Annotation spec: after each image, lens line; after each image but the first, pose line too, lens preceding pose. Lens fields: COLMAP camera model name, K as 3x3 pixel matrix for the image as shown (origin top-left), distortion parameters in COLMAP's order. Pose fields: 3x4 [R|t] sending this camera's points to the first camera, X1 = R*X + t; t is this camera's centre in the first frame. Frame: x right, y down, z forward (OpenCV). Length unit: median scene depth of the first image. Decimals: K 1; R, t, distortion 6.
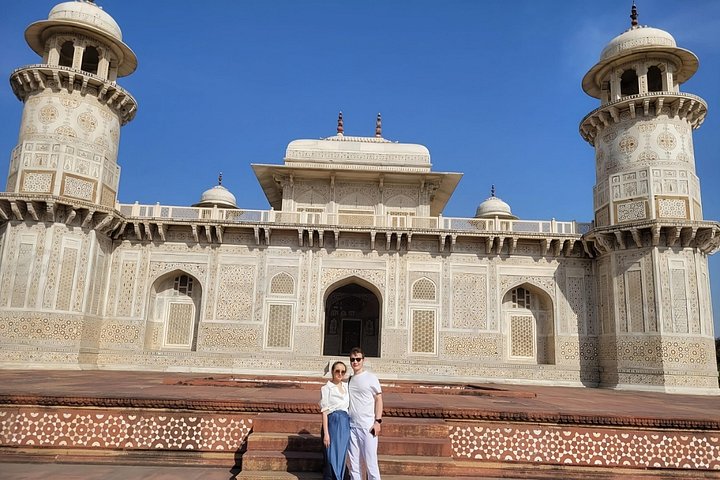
lens RADIAL K [[627.8, 0, 360.0], [0, 627.8, 240.0], [0, 0, 1]] dist [0.034287, -0.001611]
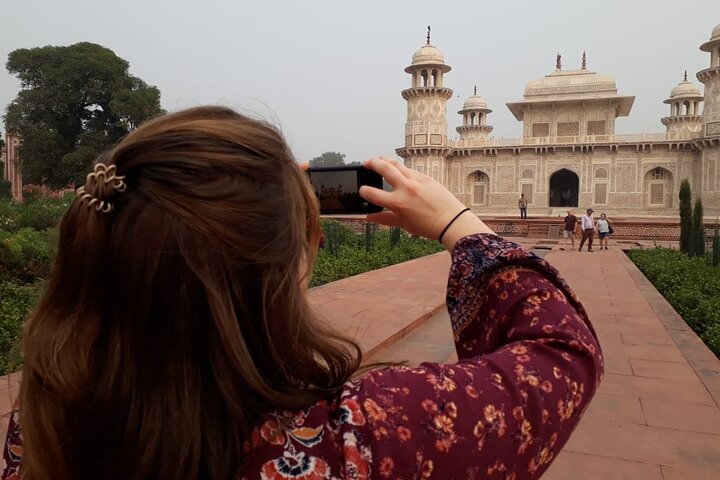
lens RADIAL K [[627.8, 0, 360.0], [0, 627.8, 240.0], [0, 0, 1]] dist [0.034287, -0.001611]
pose [[0.937401, -0.013160, -0.348002, 0.078937], [0.096991, 0.969614, 0.224593, -0.241597], [0.334472, -0.244287, 0.910194, -1.145210]]
